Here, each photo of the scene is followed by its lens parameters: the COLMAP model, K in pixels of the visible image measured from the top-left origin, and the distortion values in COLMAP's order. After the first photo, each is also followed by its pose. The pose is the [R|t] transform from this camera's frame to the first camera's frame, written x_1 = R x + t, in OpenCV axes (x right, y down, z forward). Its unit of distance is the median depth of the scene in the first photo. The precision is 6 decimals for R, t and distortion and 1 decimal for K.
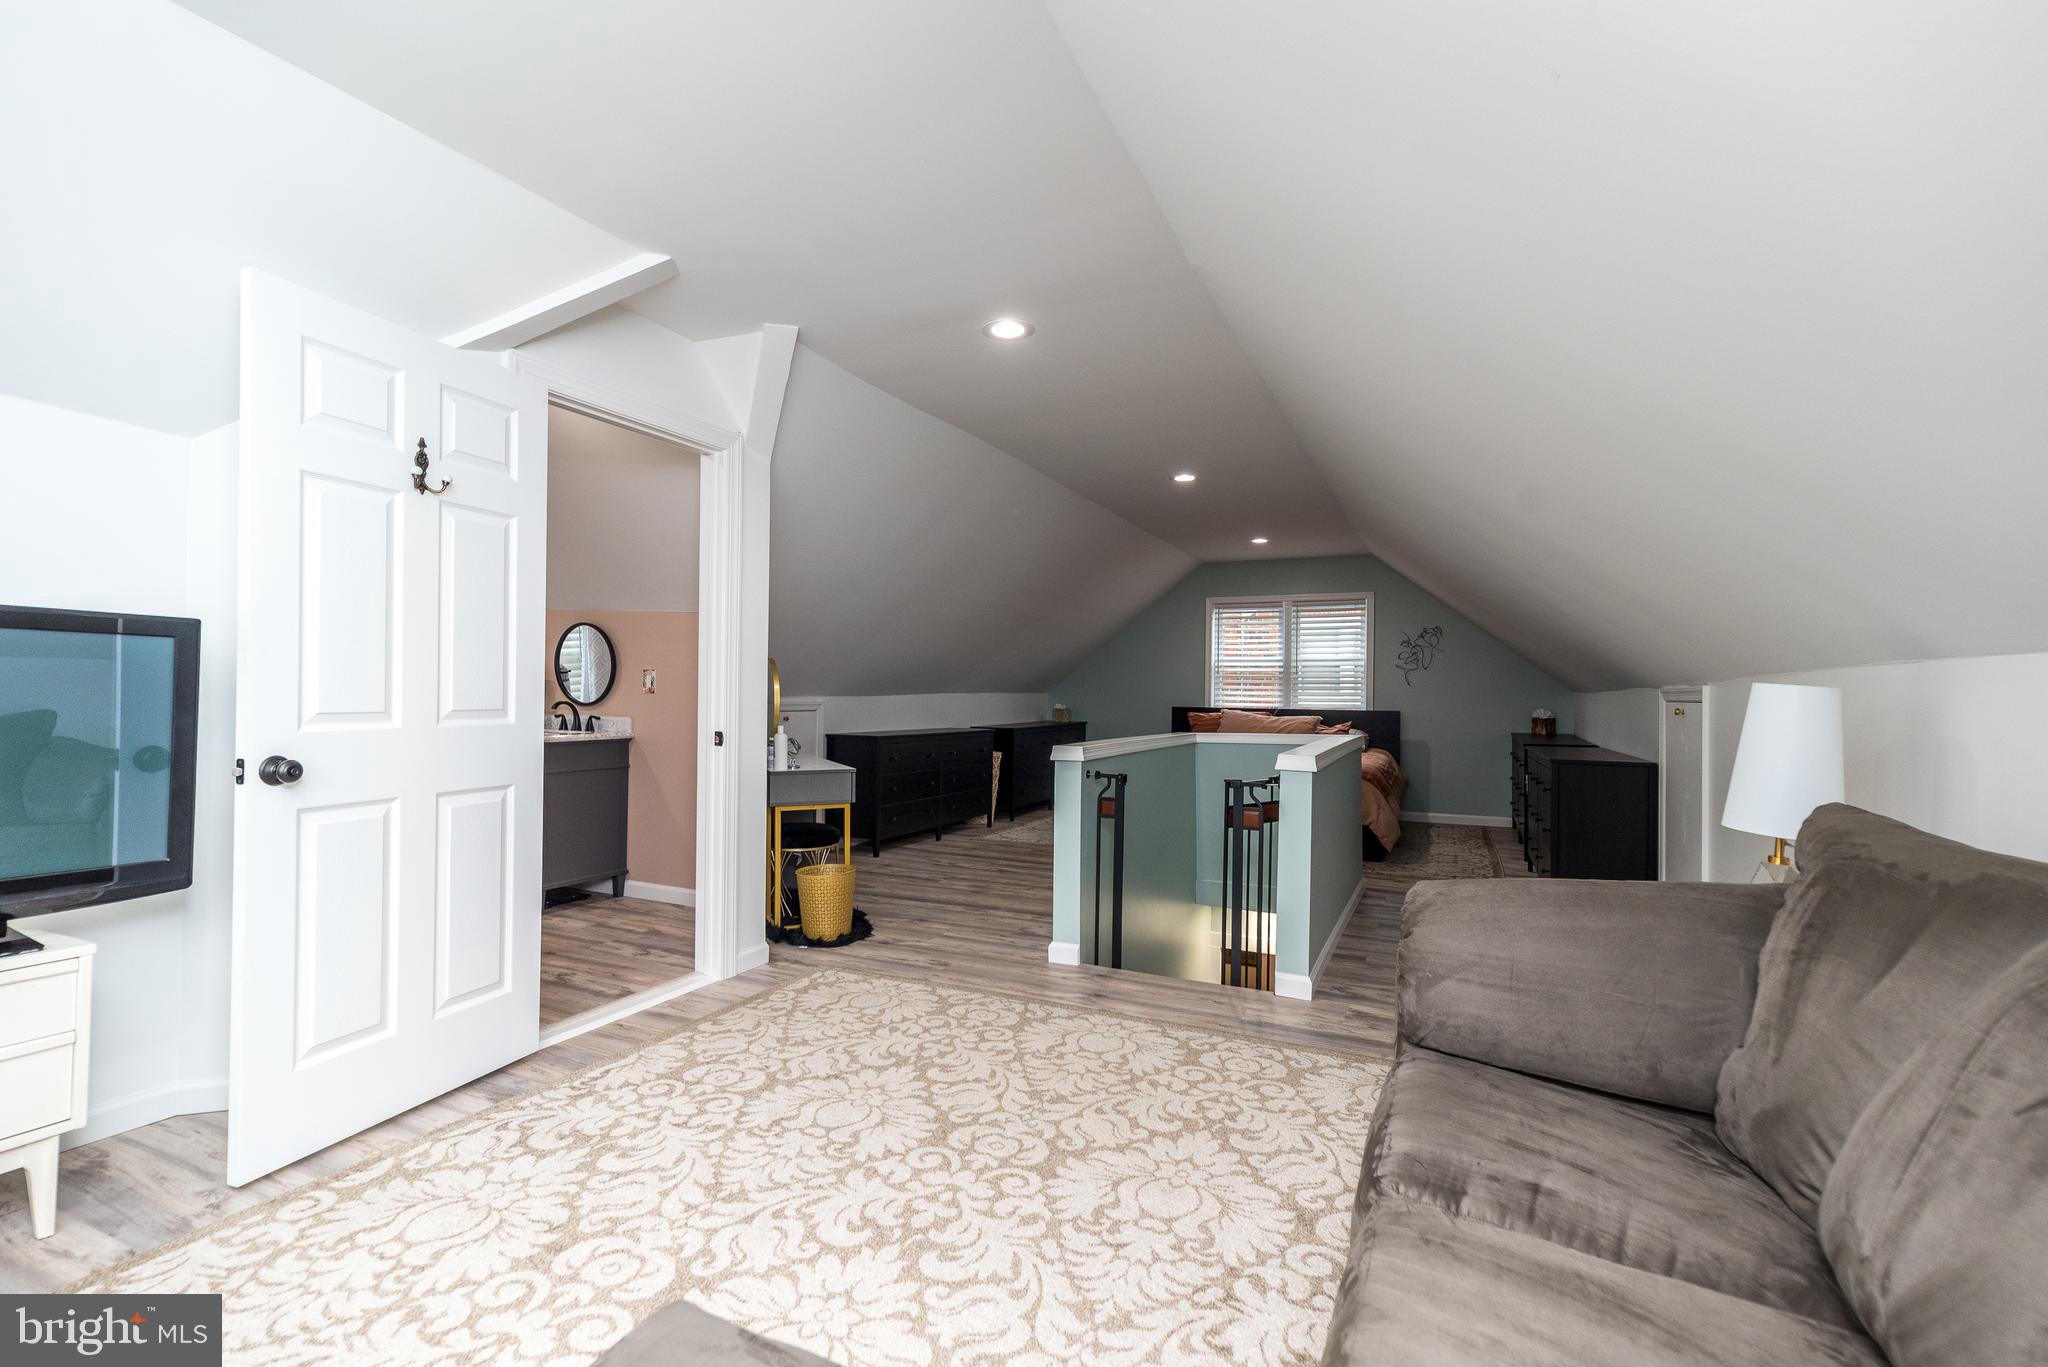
lens RADIAL K [[892.7, 0, 1005.1], [0, 892.7, 697.7], [0, 0, 1]] dist [0.003736, 0.001150]
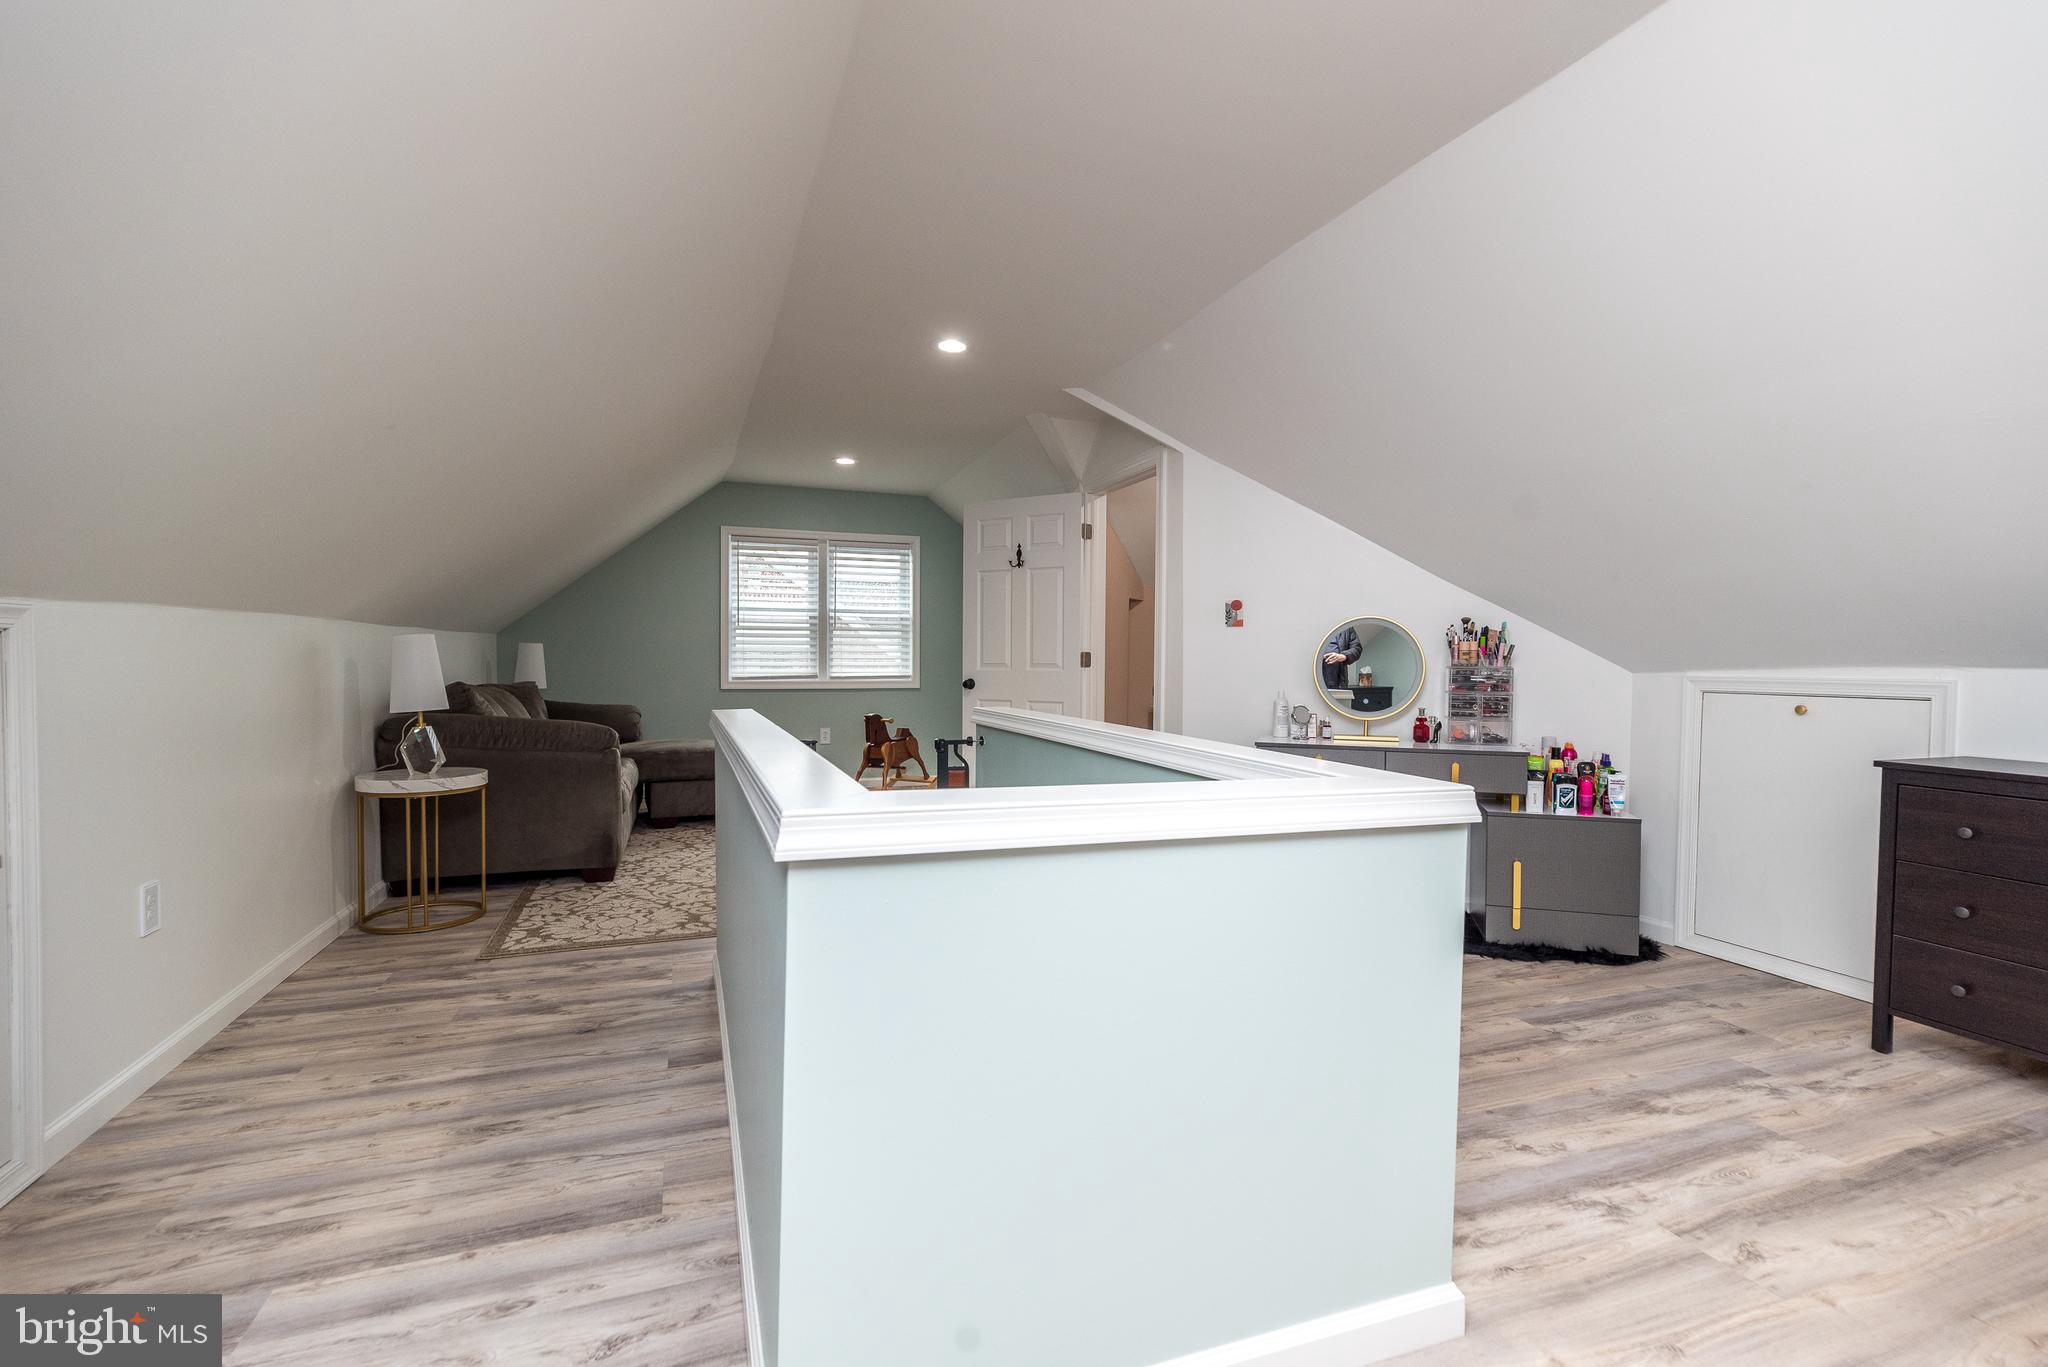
lens RADIAL K [[892.7, 0, 1032.7], [0, 892.7, 677.1], [0, 0, 1]] dist [0.003736, 0.001150]
pose [[-0.665701, -0.002172, -0.746215, 0.467024], [-0.021359, 0.999641, 0.016146, 0.006135], [0.745913, 0.026687, -0.665509, 1.065239]]
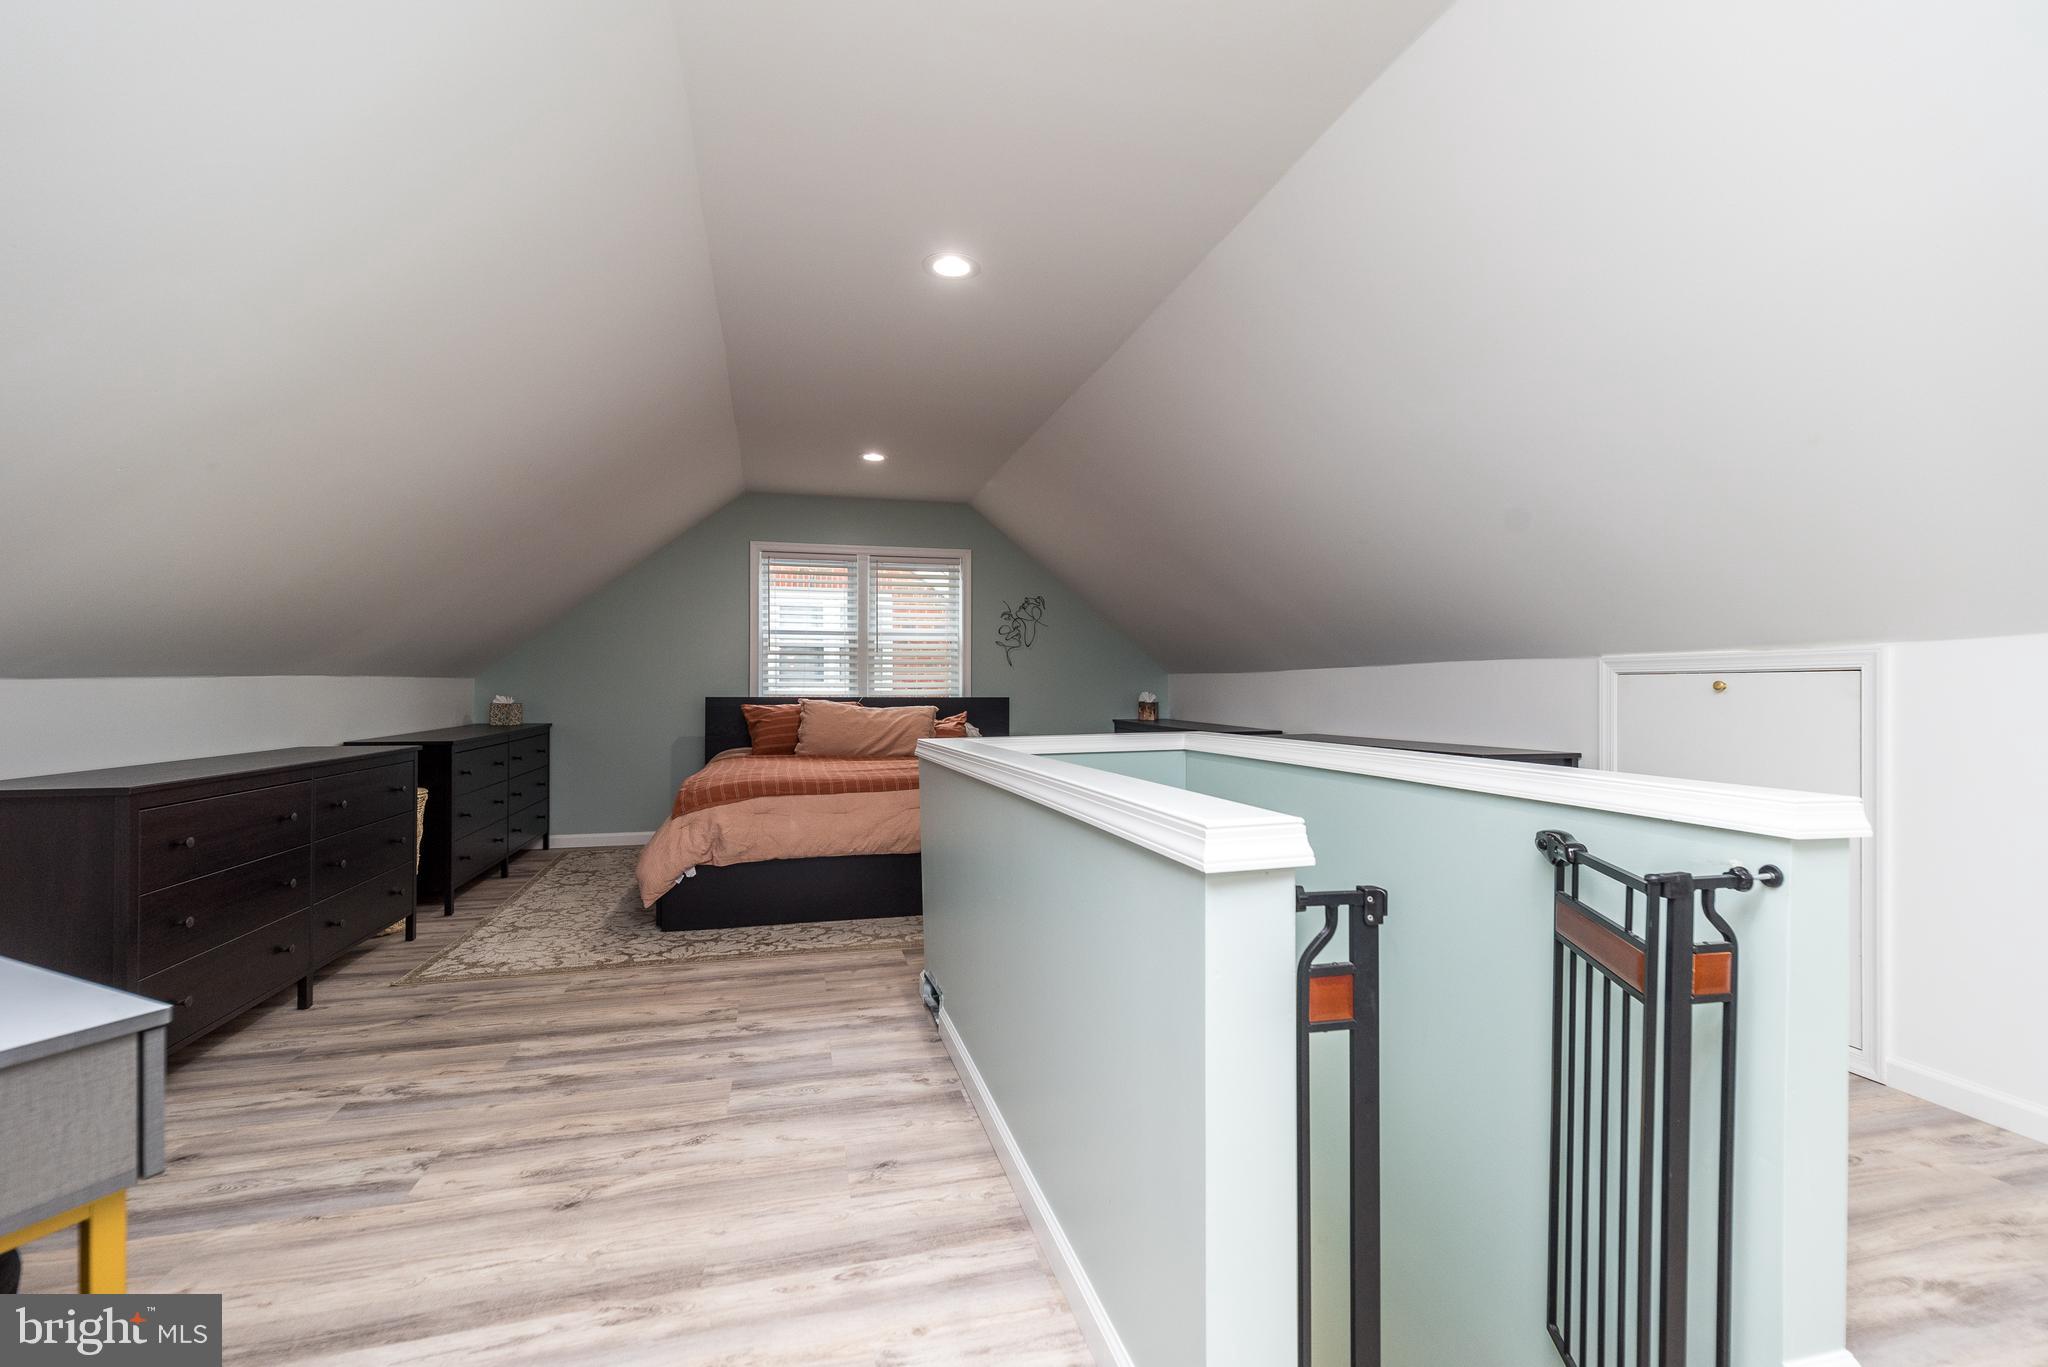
lens RADIAL K [[892.7, 0, 1002.8], [0, 892.7, 685.3], [0, 0, 1]] dist [0.003736, 0.001150]
pose [[0.763364, -0.007076, 0.645930, -0.117948], [0.010147, 0.999948, -0.001037, 0.006451], [-0.645889, 0.007346, 0.763396, 0.540413]]
